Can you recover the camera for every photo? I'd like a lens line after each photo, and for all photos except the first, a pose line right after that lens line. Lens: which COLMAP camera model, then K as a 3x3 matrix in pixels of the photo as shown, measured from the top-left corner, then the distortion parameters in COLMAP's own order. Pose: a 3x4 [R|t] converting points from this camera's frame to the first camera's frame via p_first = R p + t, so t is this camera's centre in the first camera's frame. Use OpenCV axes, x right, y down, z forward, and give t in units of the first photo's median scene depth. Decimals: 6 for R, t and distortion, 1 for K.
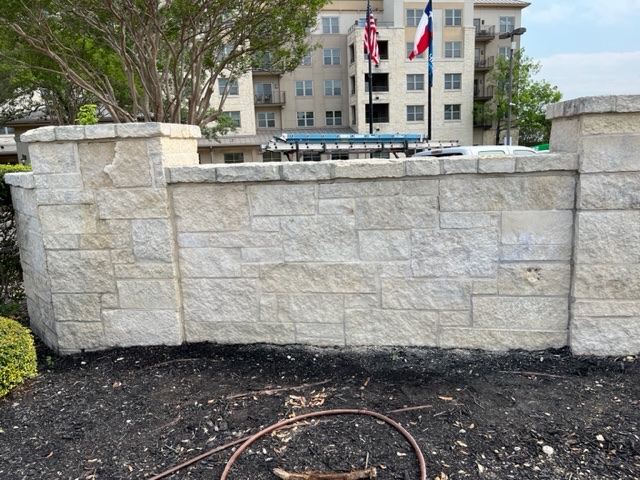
lens RADIAL K [[486.7, 0, 316.1], [0, 486.7, 241.8], [0, 0, 1]] dist [0.052086, -0.068768]
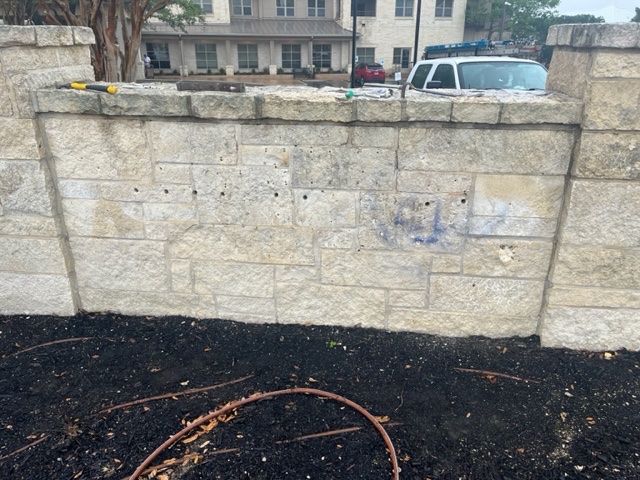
lens RADIAL K [[486.7, 0, 322.9], [0, 486.7, 242.7], [0, 0, 1]] dist [0.052086, -0.068768]
pose [[0.997826, 0.027535, 0.059881, 0.089087], [-0.038870, 0.979580, 0.197262, -0.092195], [-0.053227, -0.199161, 0.978520, 0.222506]]
